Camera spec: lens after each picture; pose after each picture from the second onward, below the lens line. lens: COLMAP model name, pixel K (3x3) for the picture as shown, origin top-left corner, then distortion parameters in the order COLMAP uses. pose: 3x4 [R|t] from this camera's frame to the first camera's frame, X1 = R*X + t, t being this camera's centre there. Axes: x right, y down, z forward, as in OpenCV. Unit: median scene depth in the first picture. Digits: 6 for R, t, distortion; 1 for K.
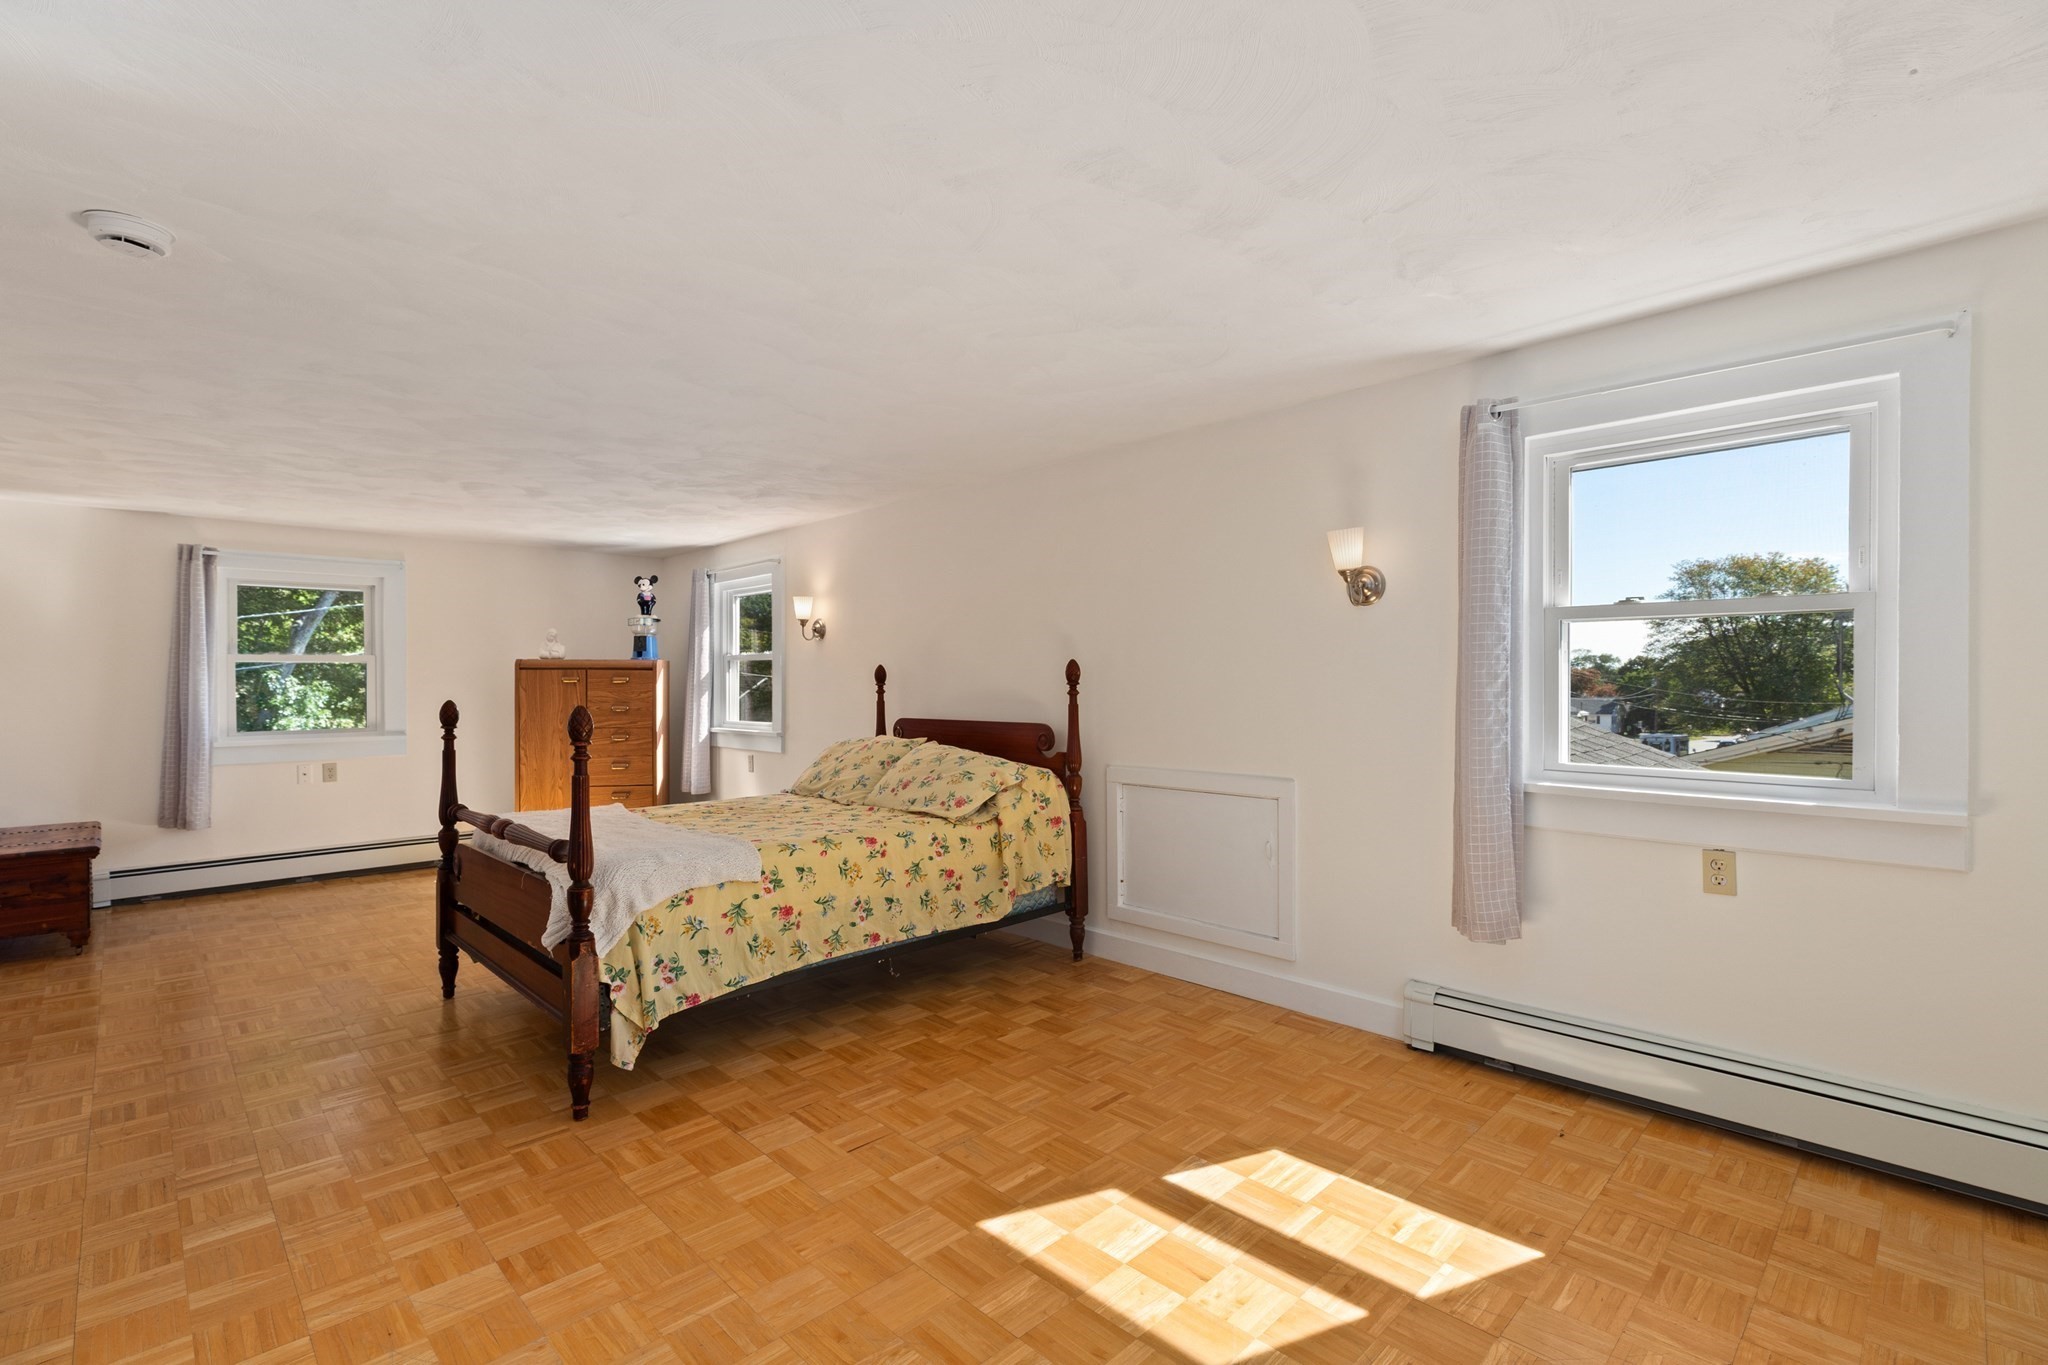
lens RADIAL K [[921.6, 0, 1024.0], [0, 921.6, 682.5], [0, 0, 1]] dist [0.000496, -0.000073]
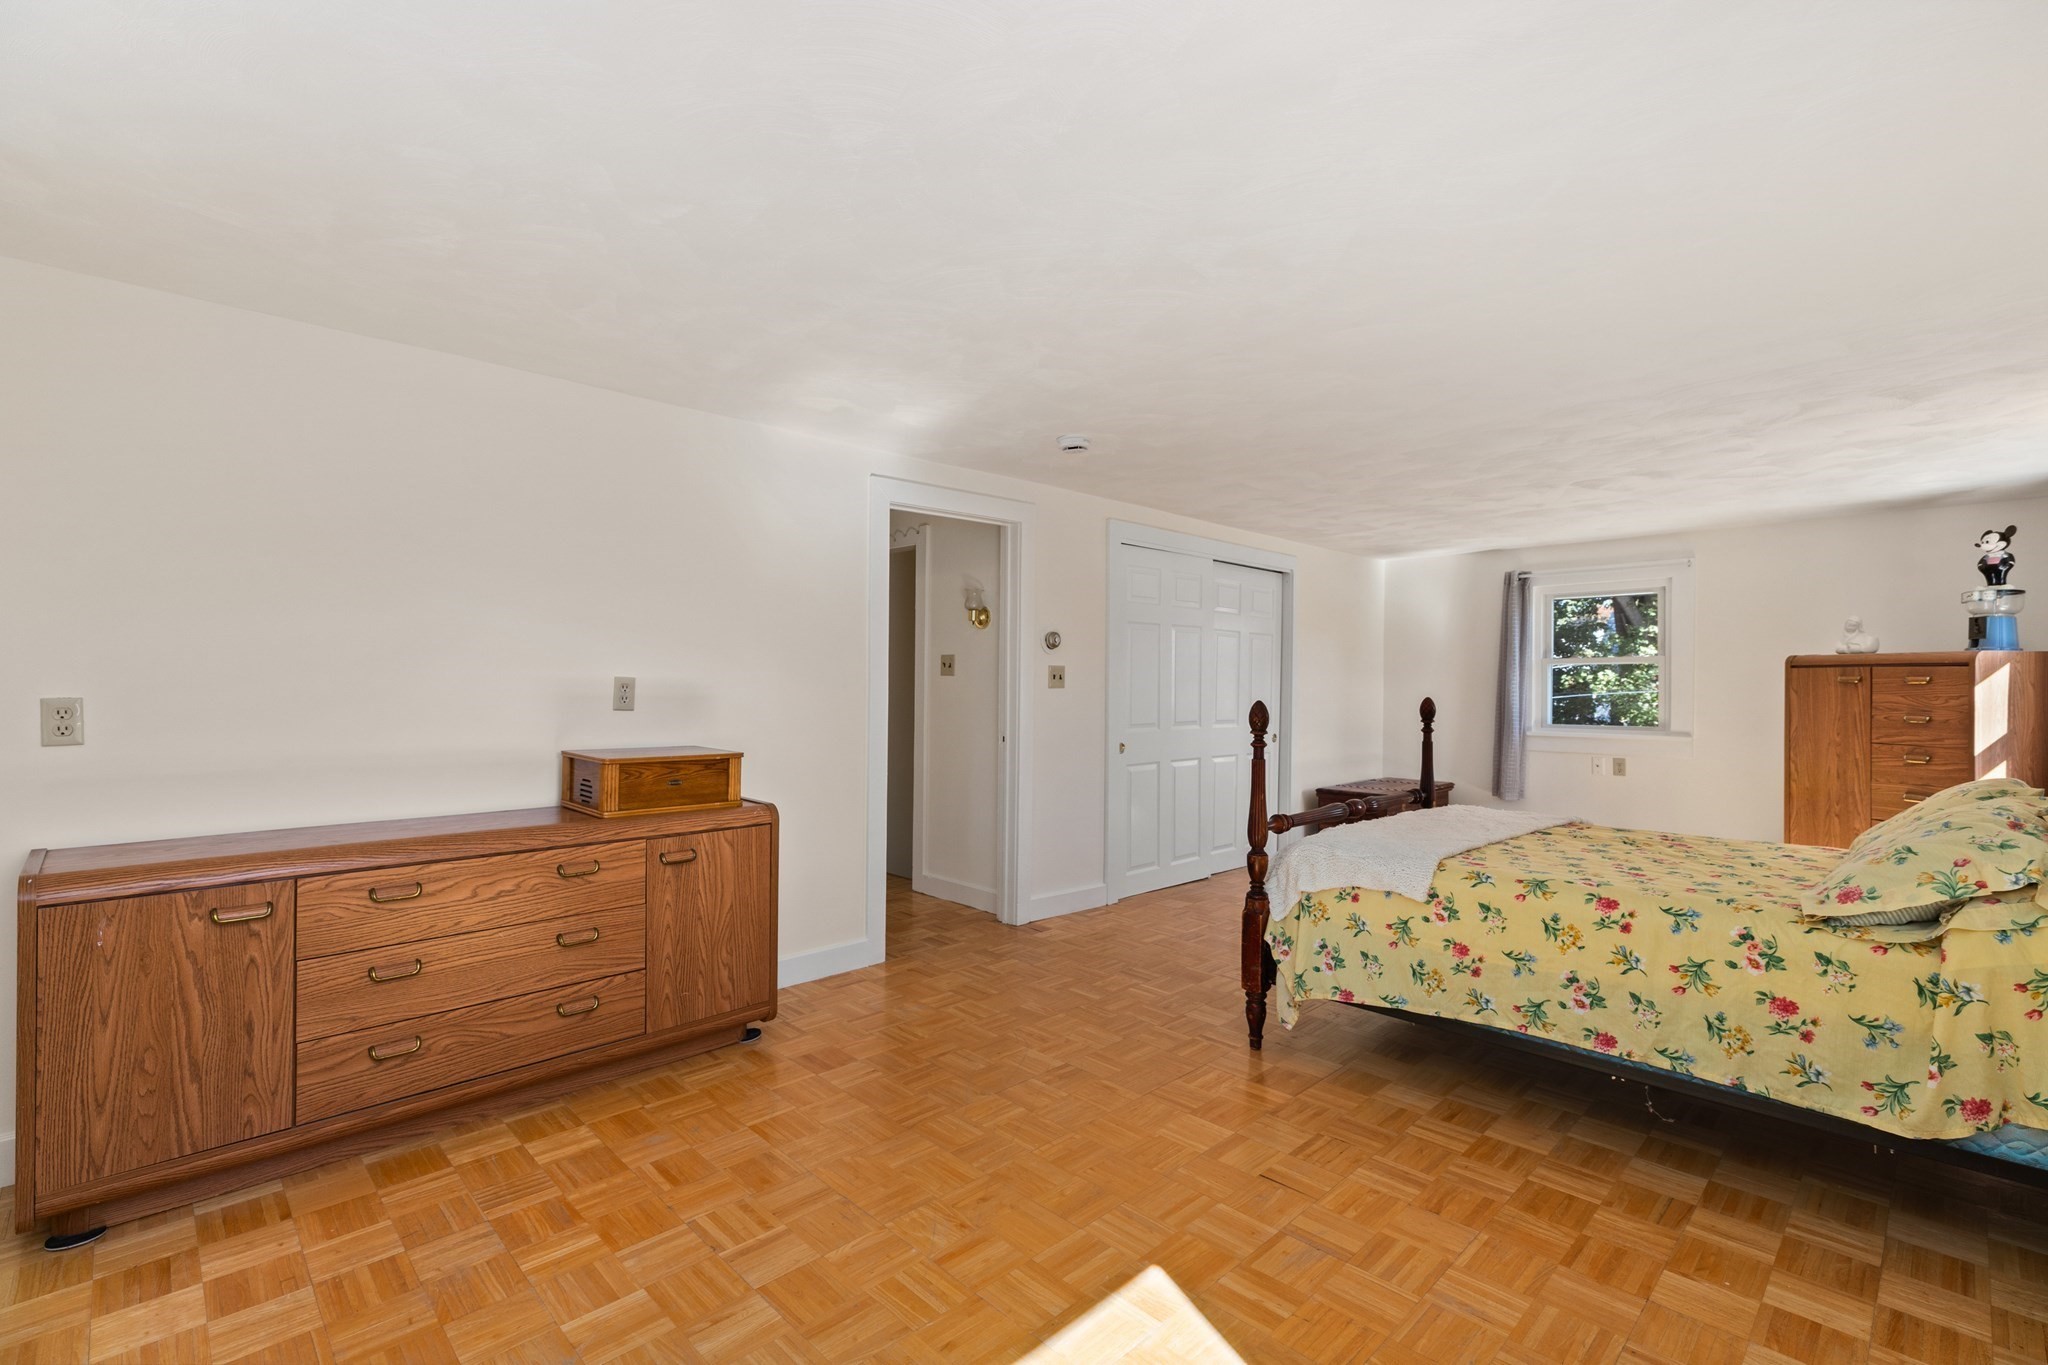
lens RADIAL K [[921.6, 0, 1024.0], [0, 921.6, 682.5], [0, 0, 1]] dist [0.000496, -0.000073]
pose [[-0.007324, 0.002200, -0.999971, 0.532833], [-0.003761, 0.999990, 0.002228, 0.000245], [0.999966, 0.003777, -0.007315, 0.533056]]
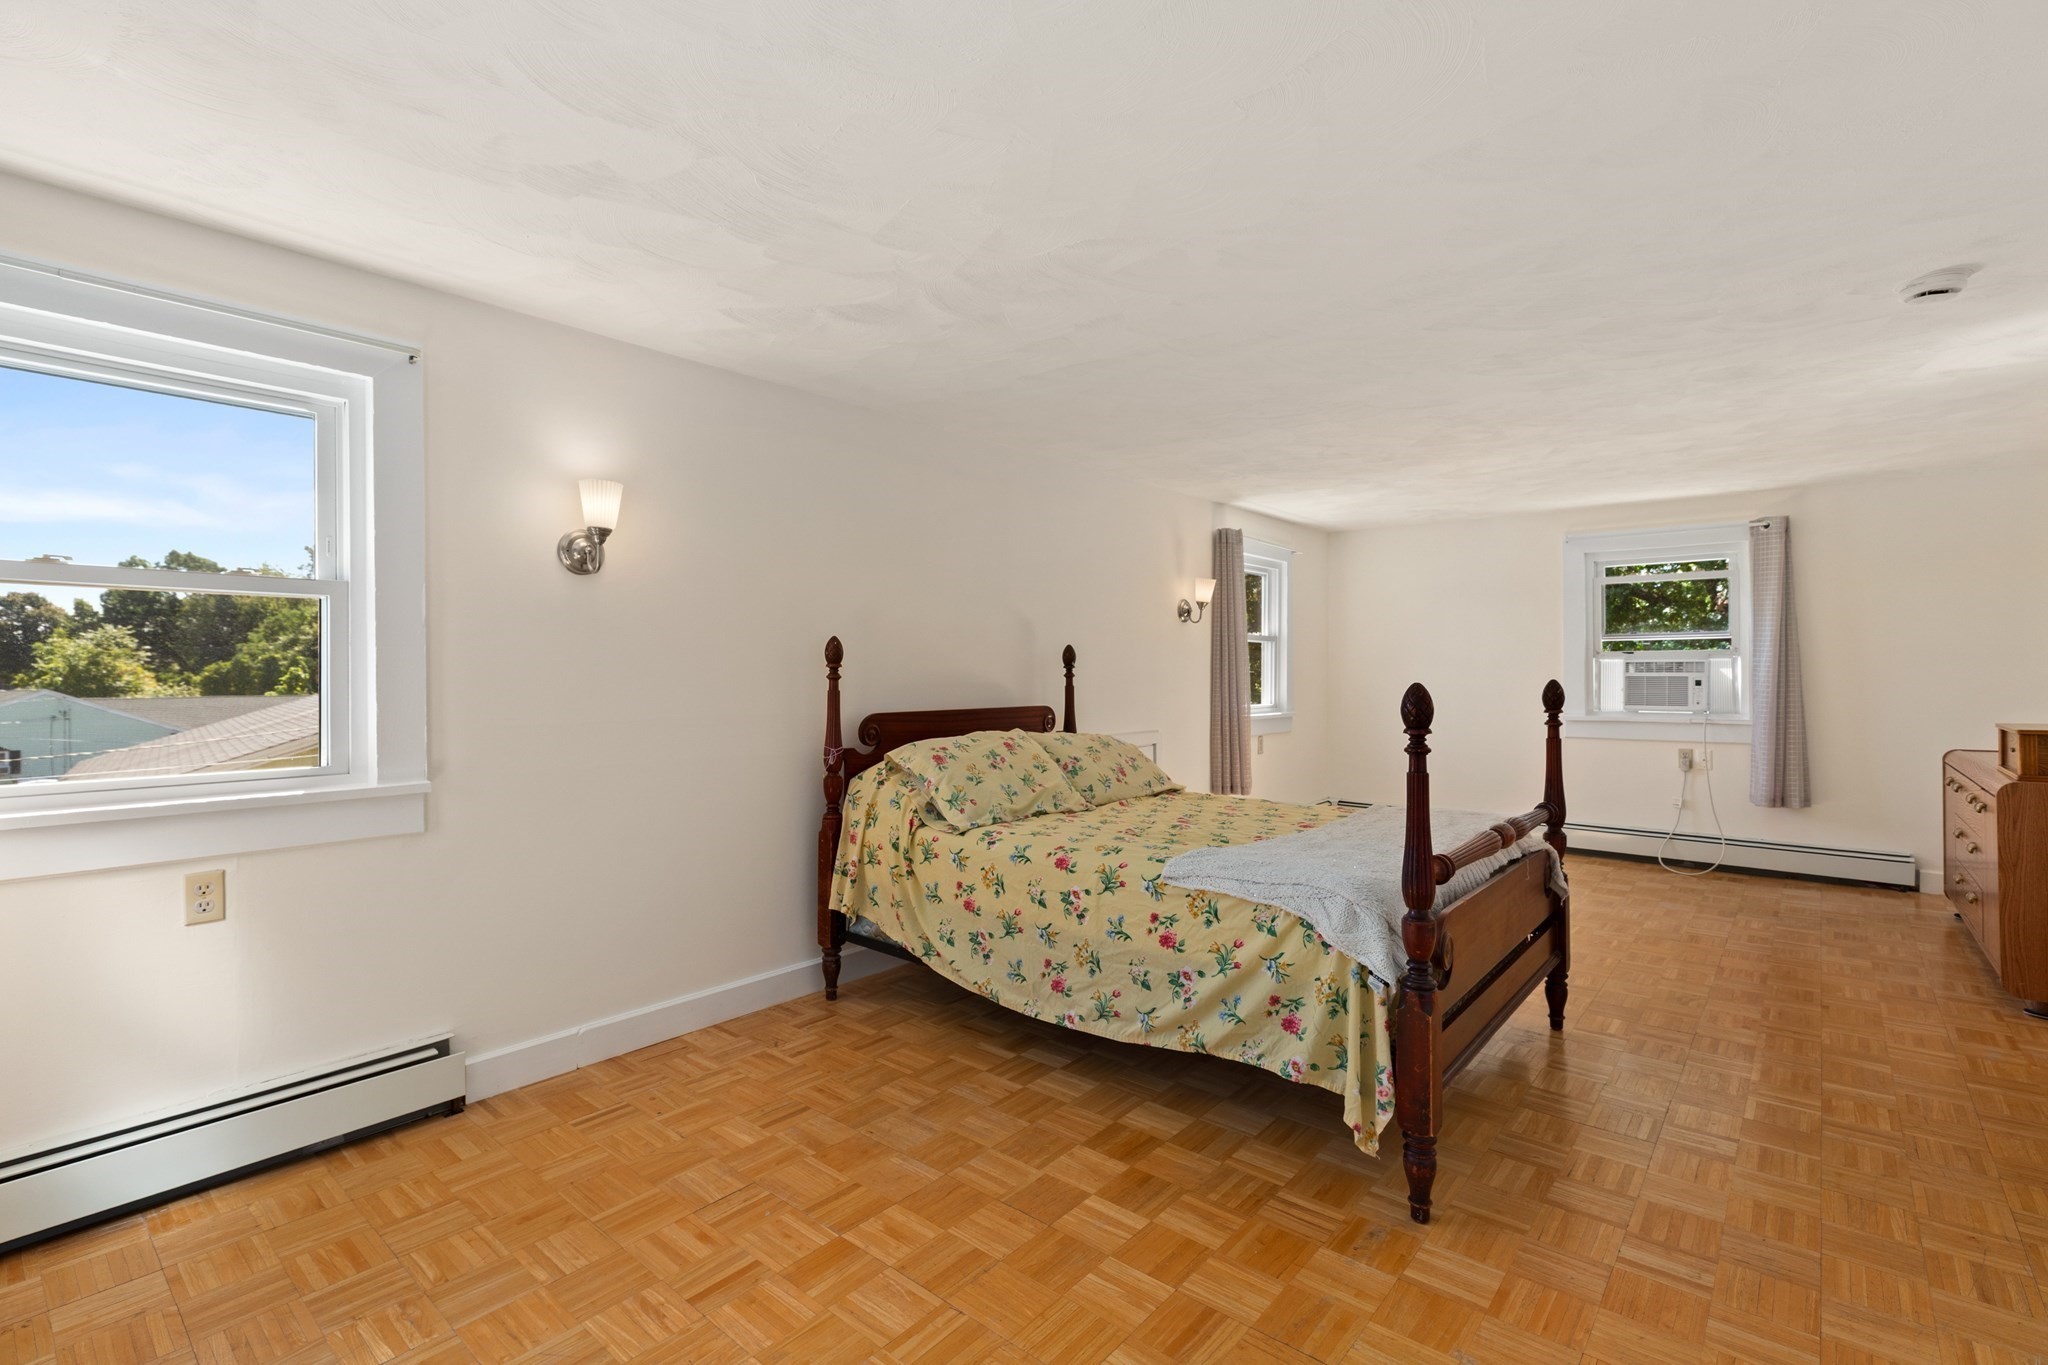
lens RADIAL K [[921.6, 0, 1024.0], [0, 921.6, 682.5], [0, 0, 1]] dist [0.000496, -0.000073]
pose [[-0.081033, -0.016549, 0.996574, -1.216162], [-0.004724, 0.999857, 0.016220, 0.004061], [-0.996700, -0.003393, -0.081099, 1.352131]]
